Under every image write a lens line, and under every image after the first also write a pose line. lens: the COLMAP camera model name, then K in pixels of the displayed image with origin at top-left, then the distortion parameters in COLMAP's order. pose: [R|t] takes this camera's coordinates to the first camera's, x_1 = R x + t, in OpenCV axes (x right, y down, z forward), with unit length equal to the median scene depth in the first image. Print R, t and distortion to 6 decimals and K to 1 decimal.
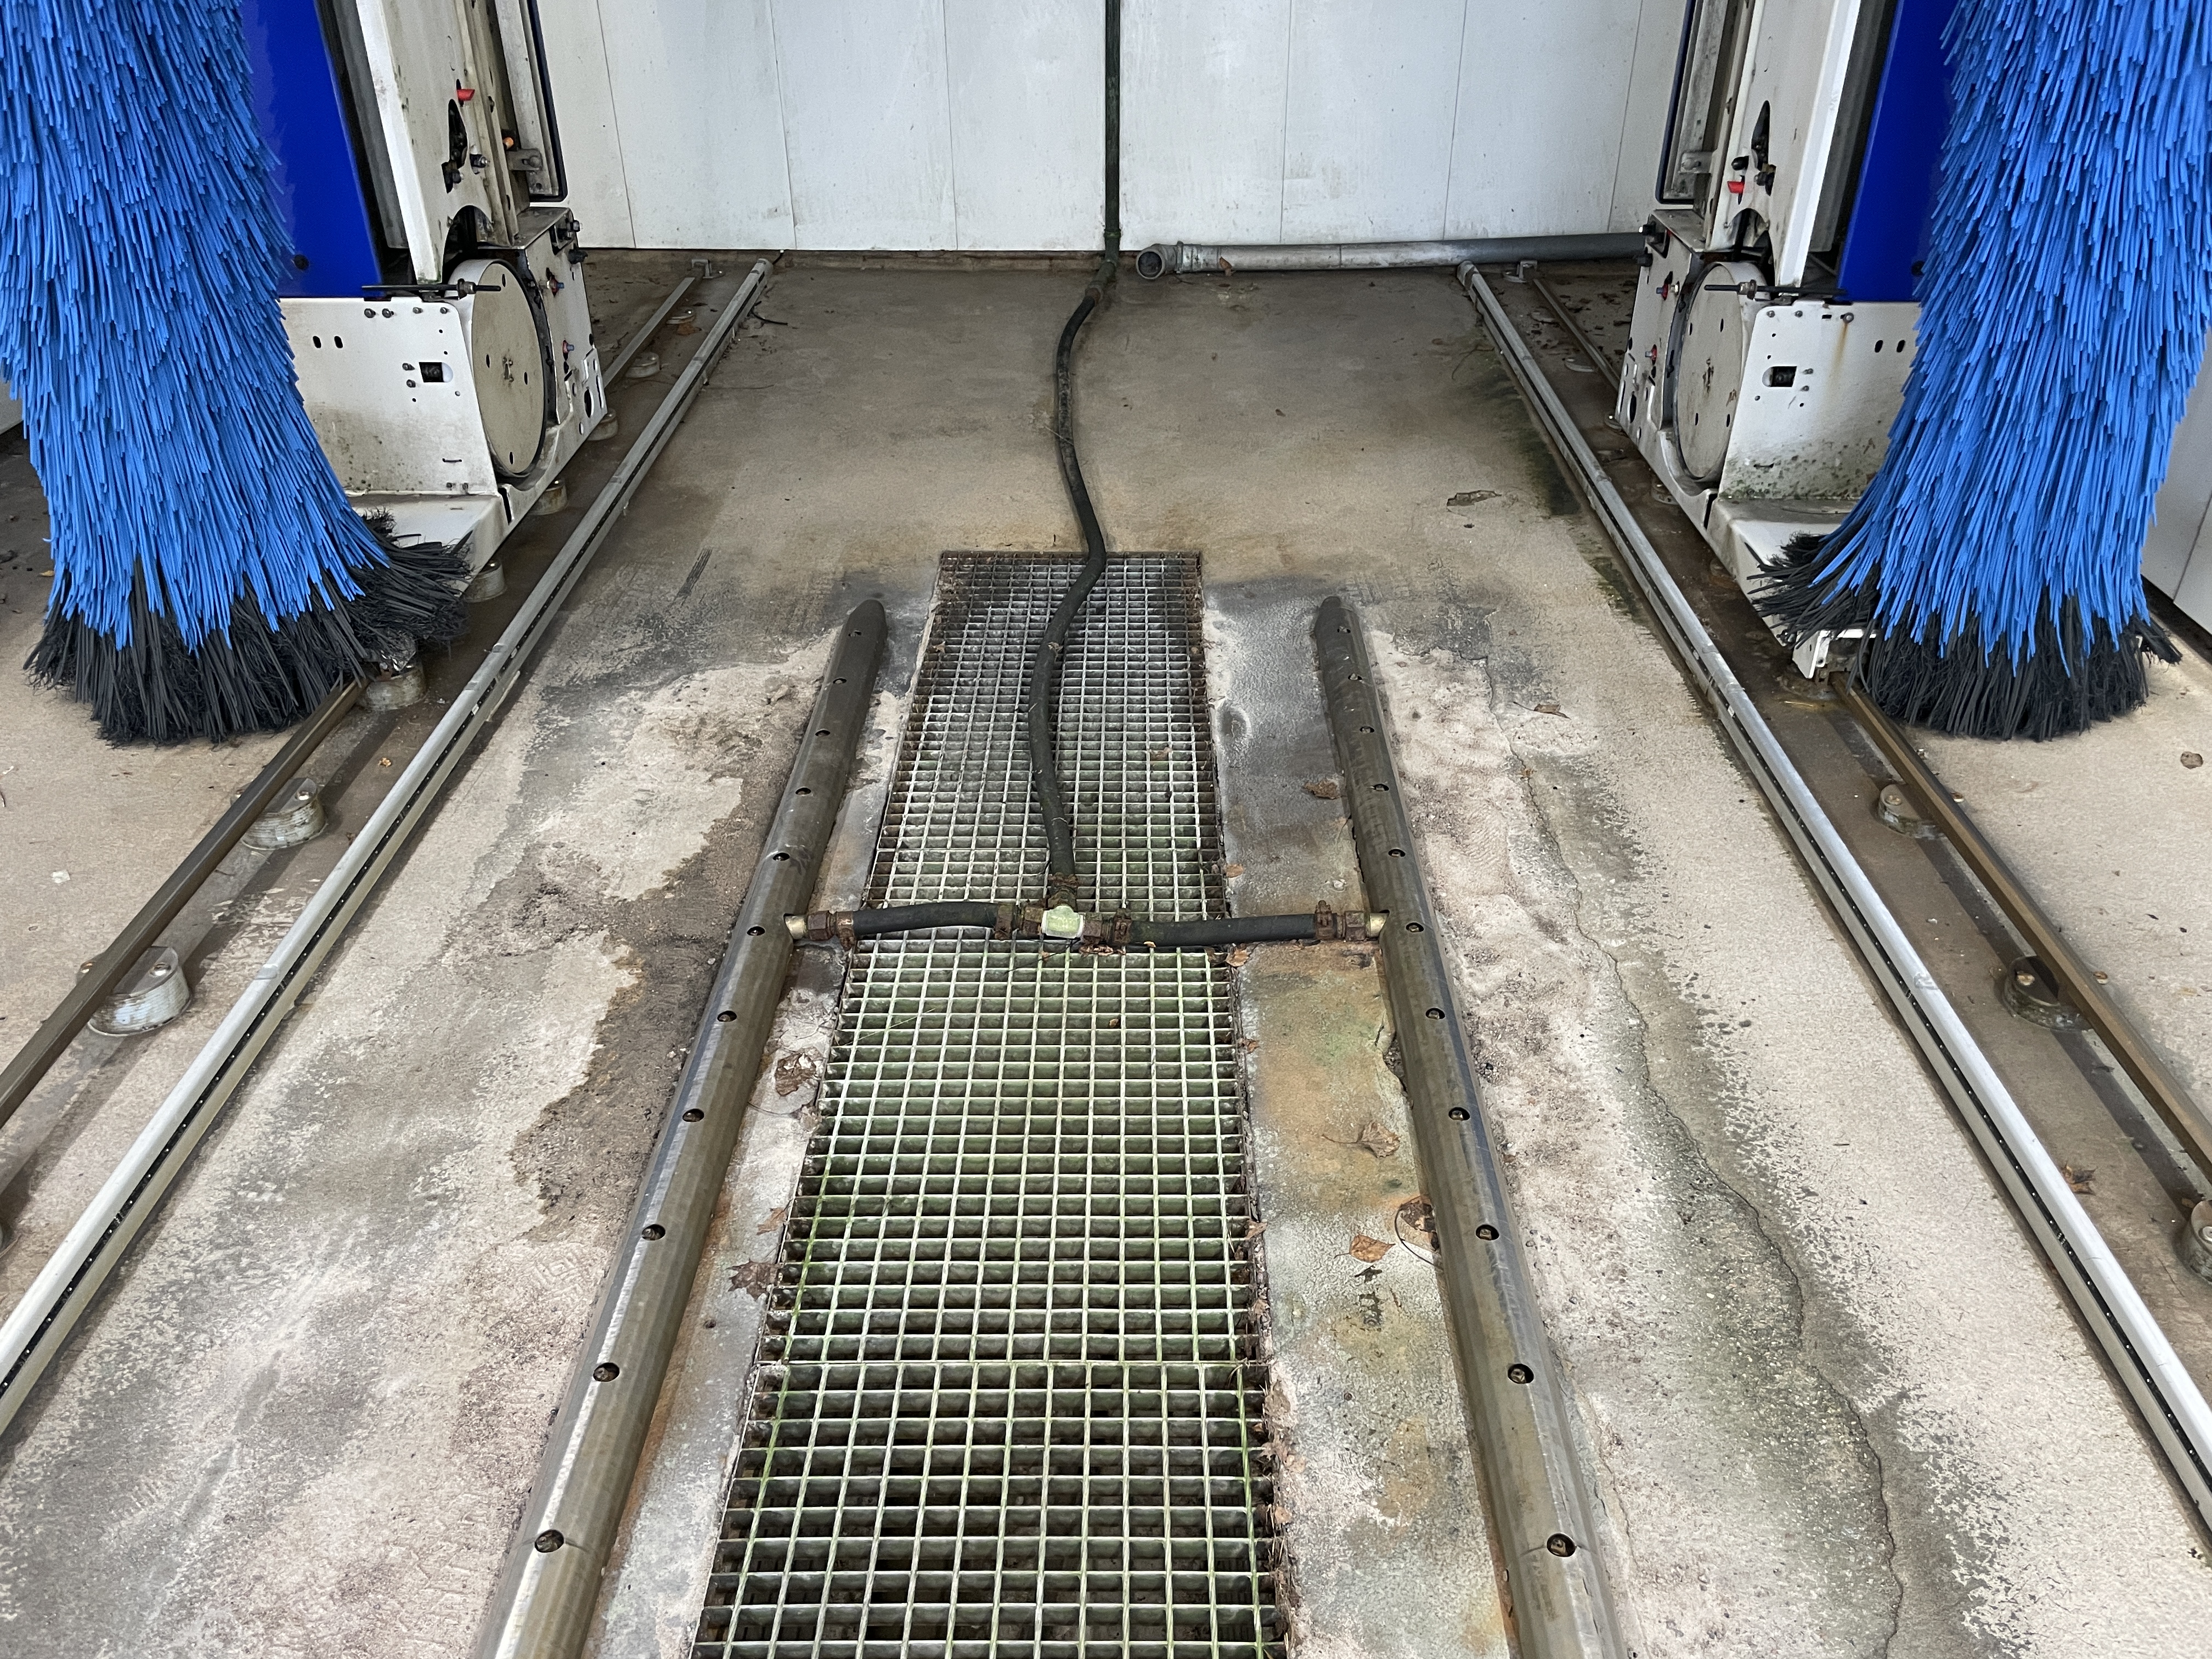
lens RADIAL K [[1701.3, 0, 1105.4], [0, 1701.3, 845.9], [0, 0, 1]] dist [0.108447, -0.158785]
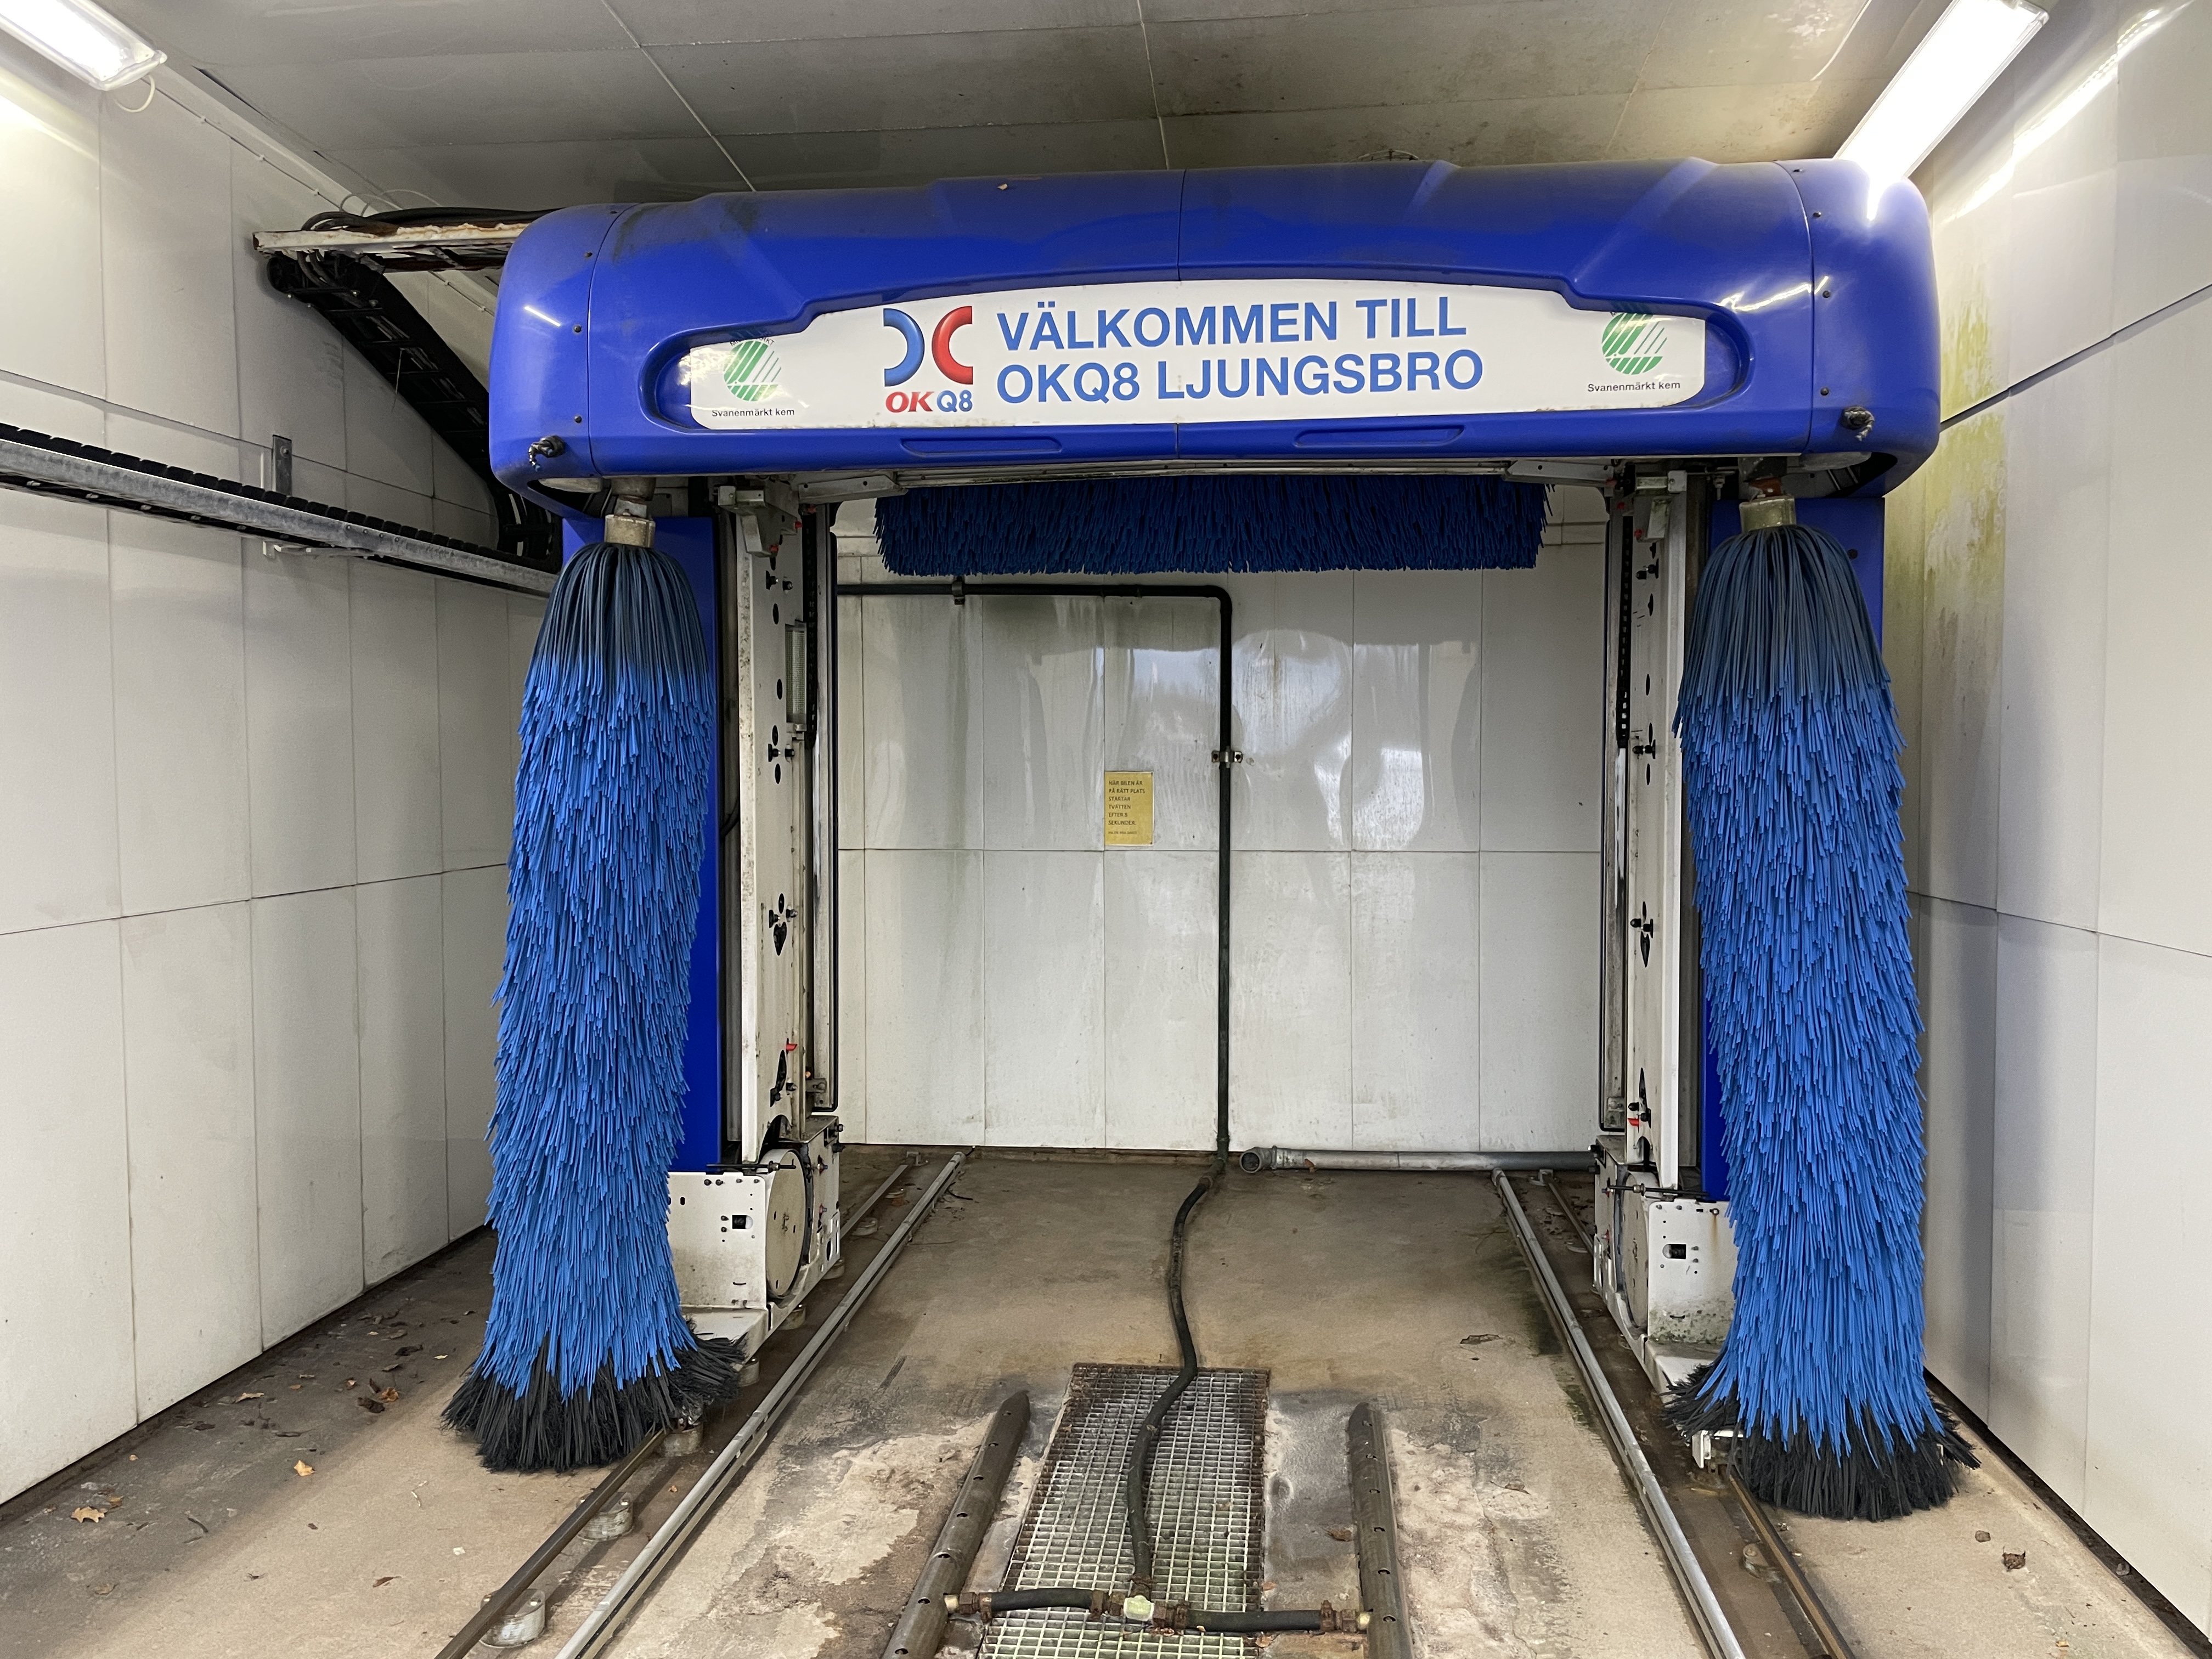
lens RADIAL K [[1690.7, 0, 1114.3], [0, 1690.7, 816.7], [0, 0, 1]] dist [0.107699, -0.164792]
pose [[0.996085, 0.005299, -0.088246, 0.058466], [-0.049126, 0.863069, -0.502691, 0.149466], [0.073499, 0.505058, 0.859950, -0.418986]]
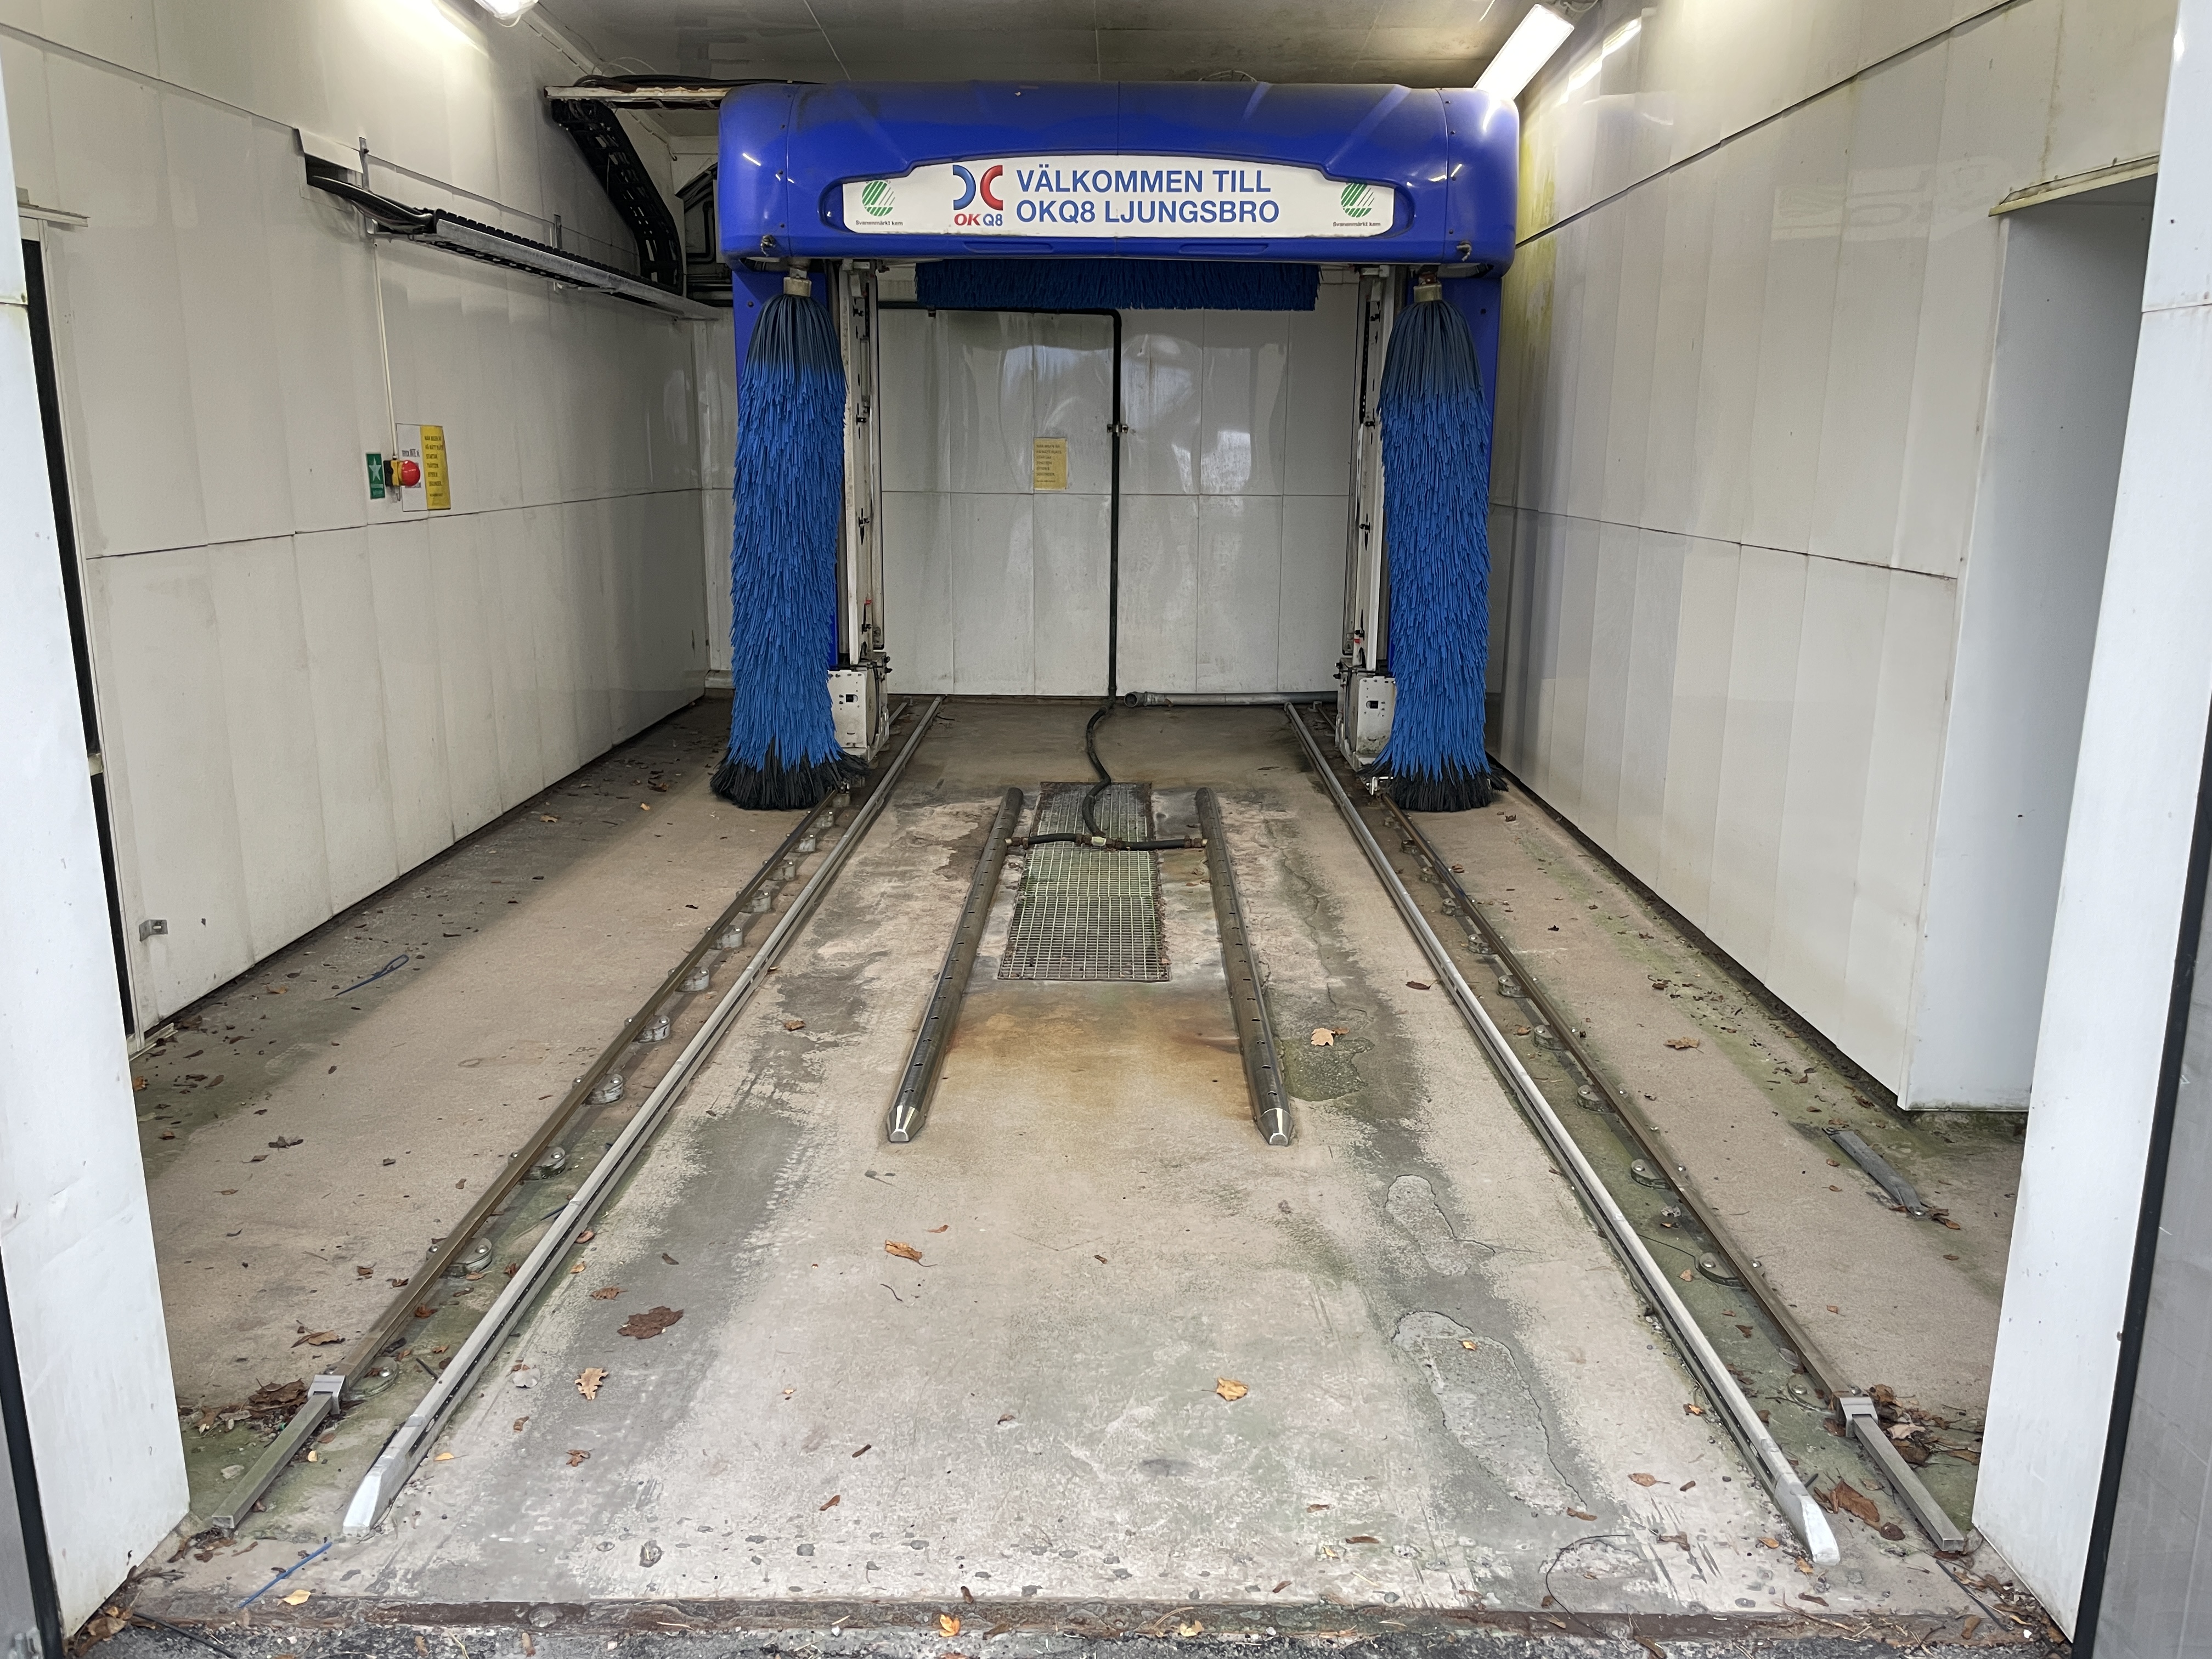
lens RADIAL K [[1690.7, 0, 1114.3], [0, 1690.7, 816.7], [0, 0, 1]] dist [0.107699, -0.164792]
pose [[0.999889, 0.009957, 0.011108, -0.023716], [-0.005595, 0.940584, -0.339515, 0.768630], [-0.013828, 0.339415, 0.940535, -1.358003]]
